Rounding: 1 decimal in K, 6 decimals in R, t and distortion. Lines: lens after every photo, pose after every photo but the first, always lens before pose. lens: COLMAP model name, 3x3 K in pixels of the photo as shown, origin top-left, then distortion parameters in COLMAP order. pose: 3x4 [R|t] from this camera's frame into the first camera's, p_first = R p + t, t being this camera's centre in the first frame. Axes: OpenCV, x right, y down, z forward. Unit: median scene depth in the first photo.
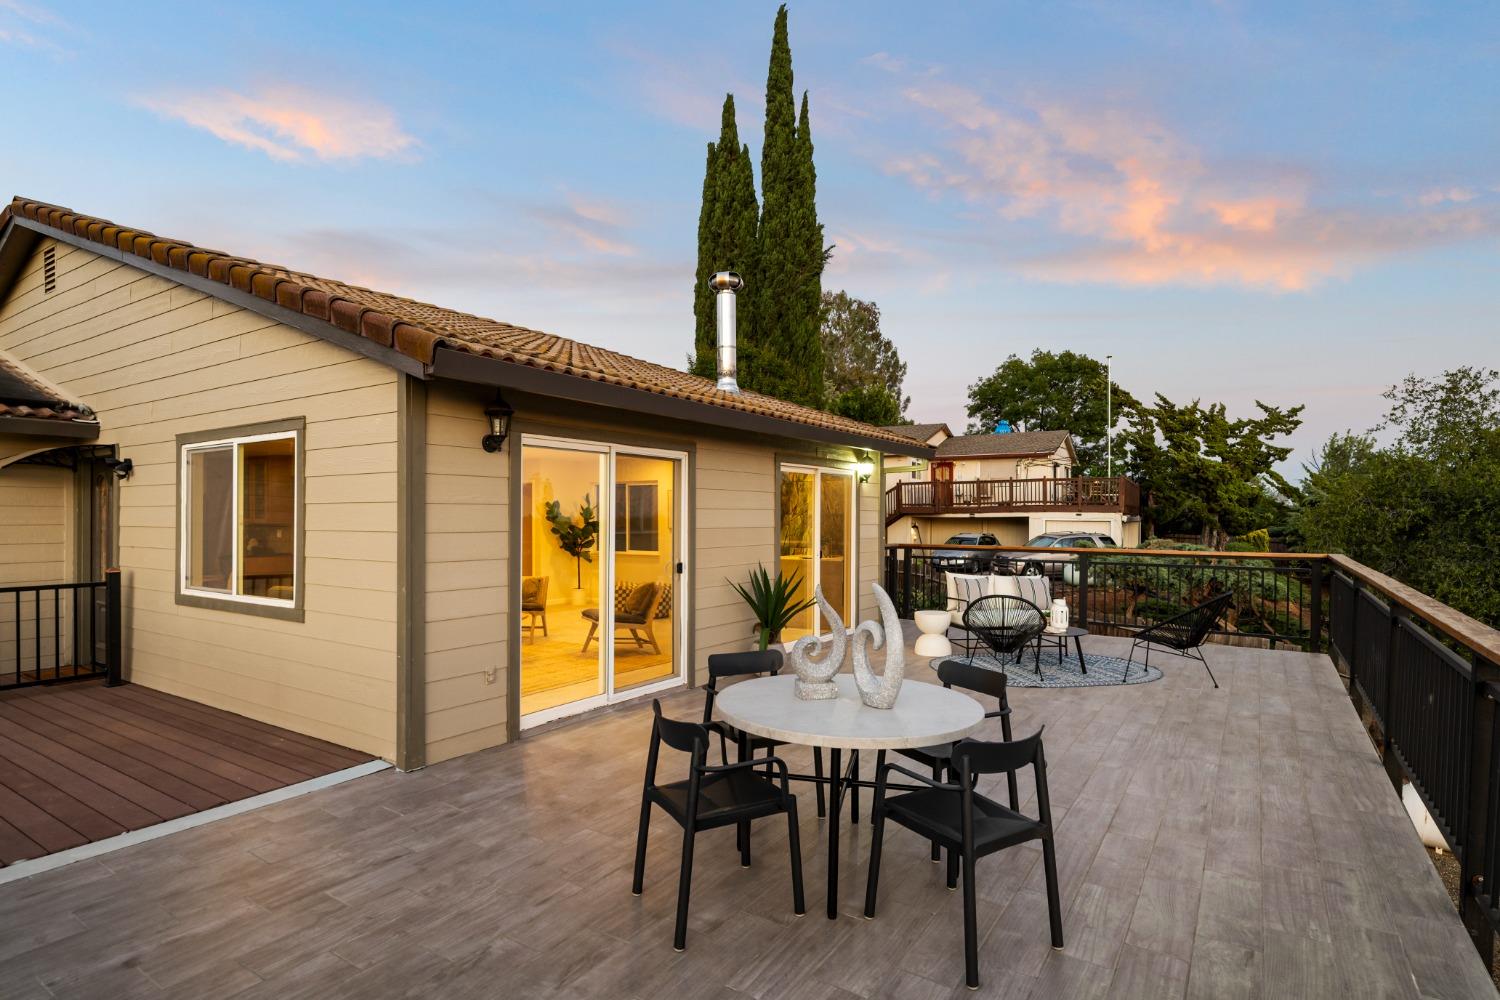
lens RADIAL K [[766.0, 0, 753.5], [0, 766.0, 513.5], [0, 0, 1]] dist [0.001346, -0.000010]
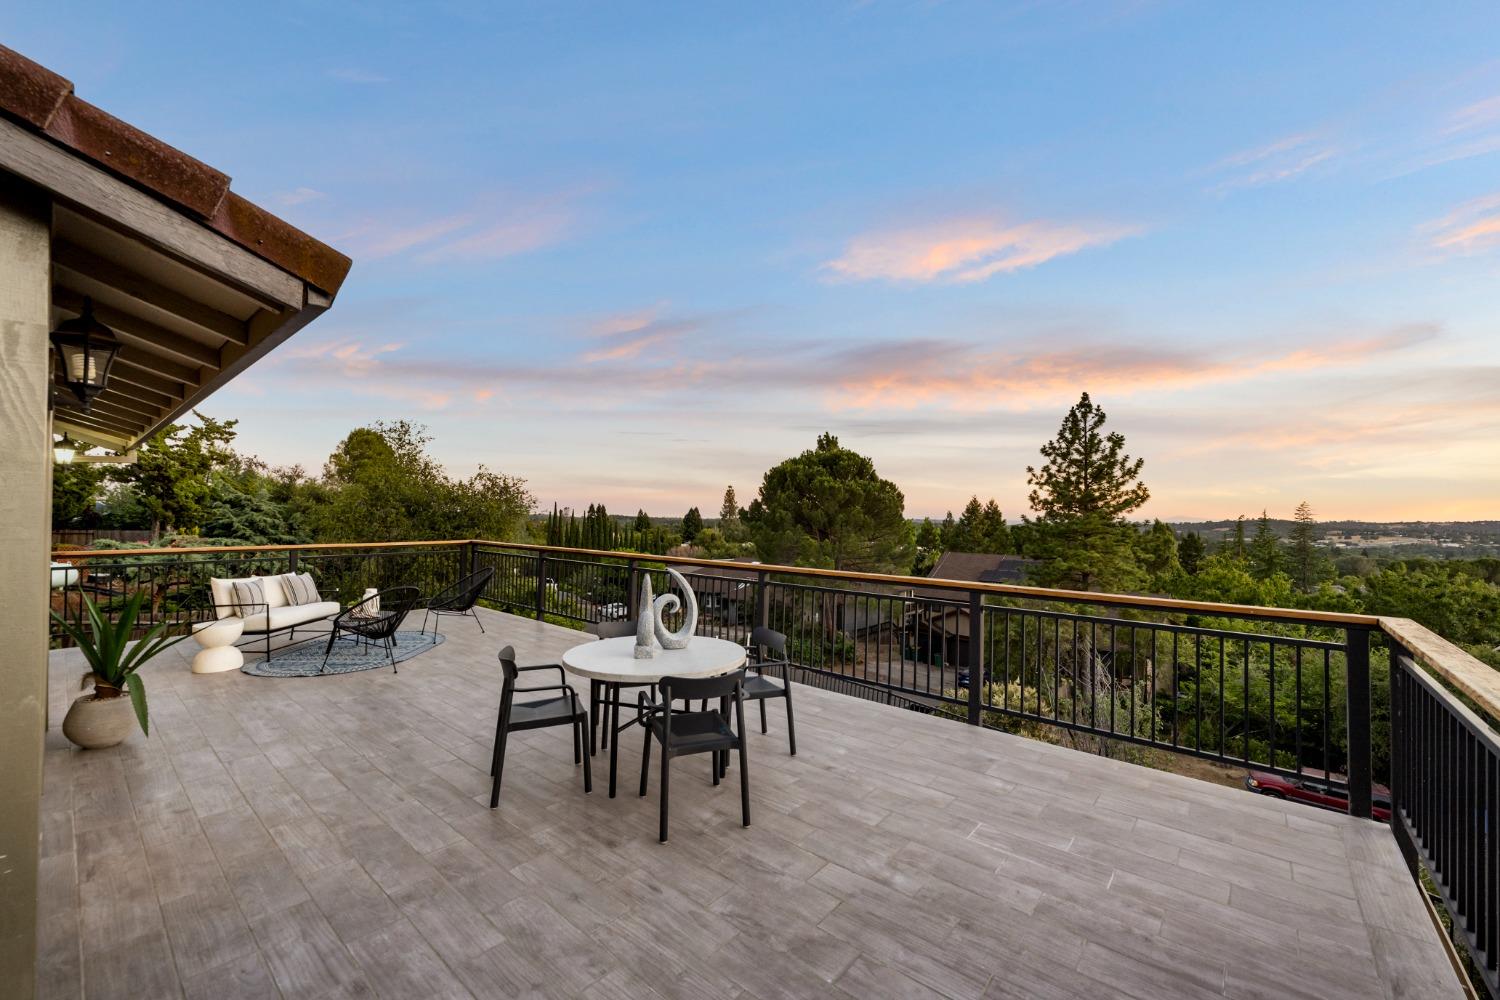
lens RADIAL K [[601.5, 0, 751.3], [0, 601.5, 505.4], [0, 0, 1]] dist [0.003576, 0.000393]
pose [[0.128630, 0.012637, 0.991612, -0.215690], [-0.008389, 0.999897, -0.011655, -0.004998], [-0.991657, -0.006819, 0.128723, 0.148355]]
